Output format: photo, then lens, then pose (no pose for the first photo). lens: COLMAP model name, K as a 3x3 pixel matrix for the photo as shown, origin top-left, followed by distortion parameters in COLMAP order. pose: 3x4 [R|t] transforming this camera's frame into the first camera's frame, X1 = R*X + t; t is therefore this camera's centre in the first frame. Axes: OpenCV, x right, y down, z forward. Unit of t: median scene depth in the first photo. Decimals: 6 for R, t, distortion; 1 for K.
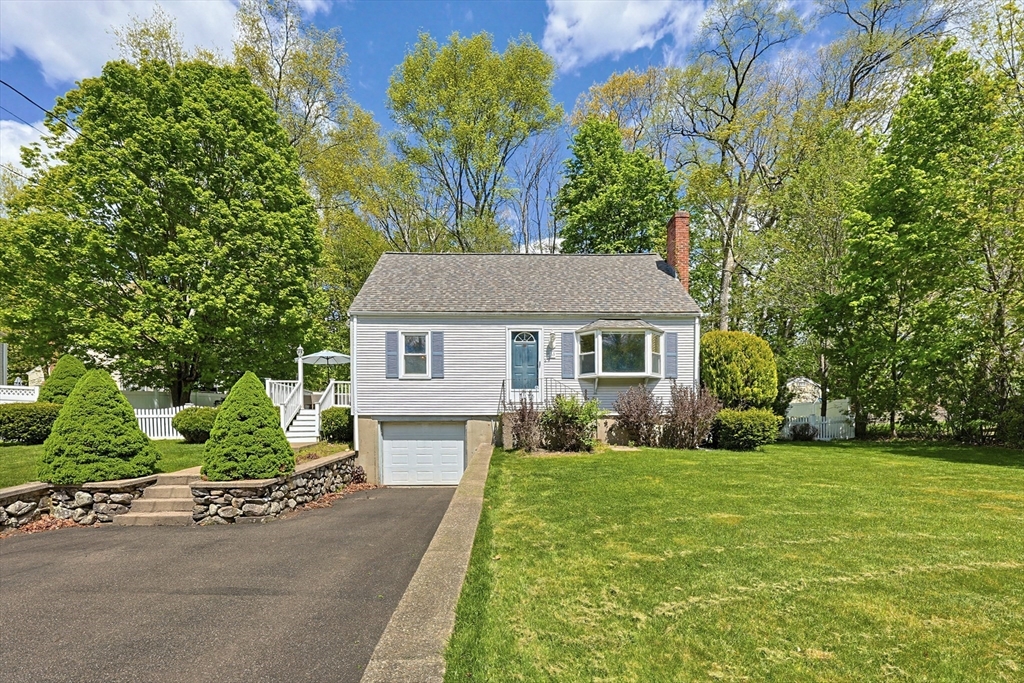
lens RADIAL K [[454.3, 0, 510.2], [0, 454.3, 445.7], [0, 0, 1]] dist [0.000735, -0.000025]
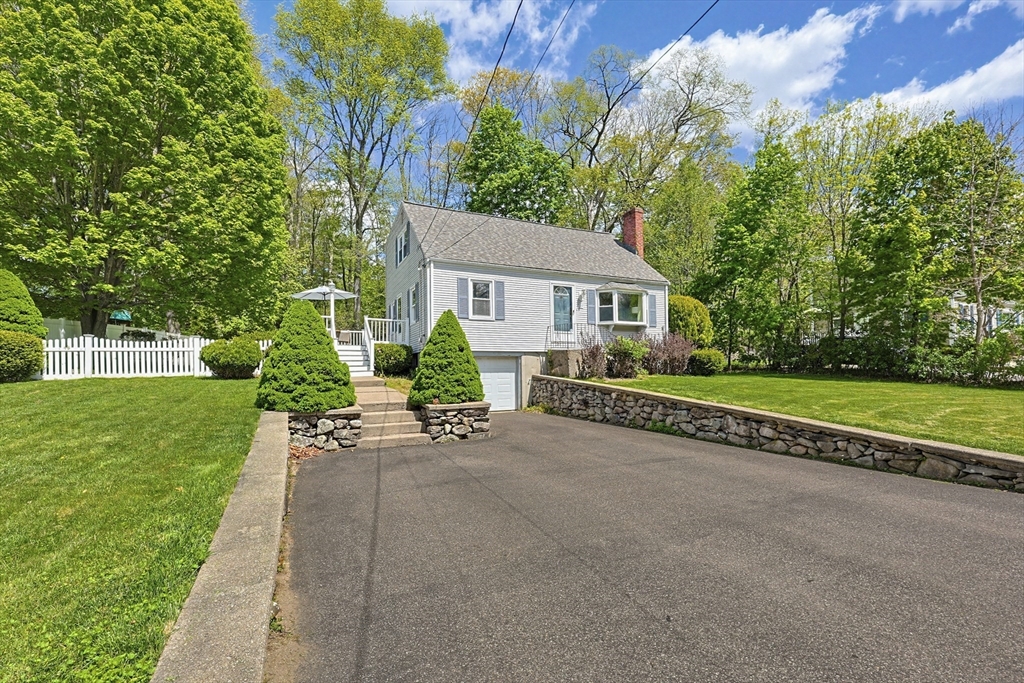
lens RADIAL K [[439.1, 0, 514.8], [0, 439.1, 364.3], [0, 0, 1]] dist [0.001677, 0.000192]
pose [[0.908963, -0.001212, 0.416875, -0.605087], [0.022392, 0.998694, -0.045920, 0.020774], [-0.416275, 0.051075, 0.907803, -0.053116]]
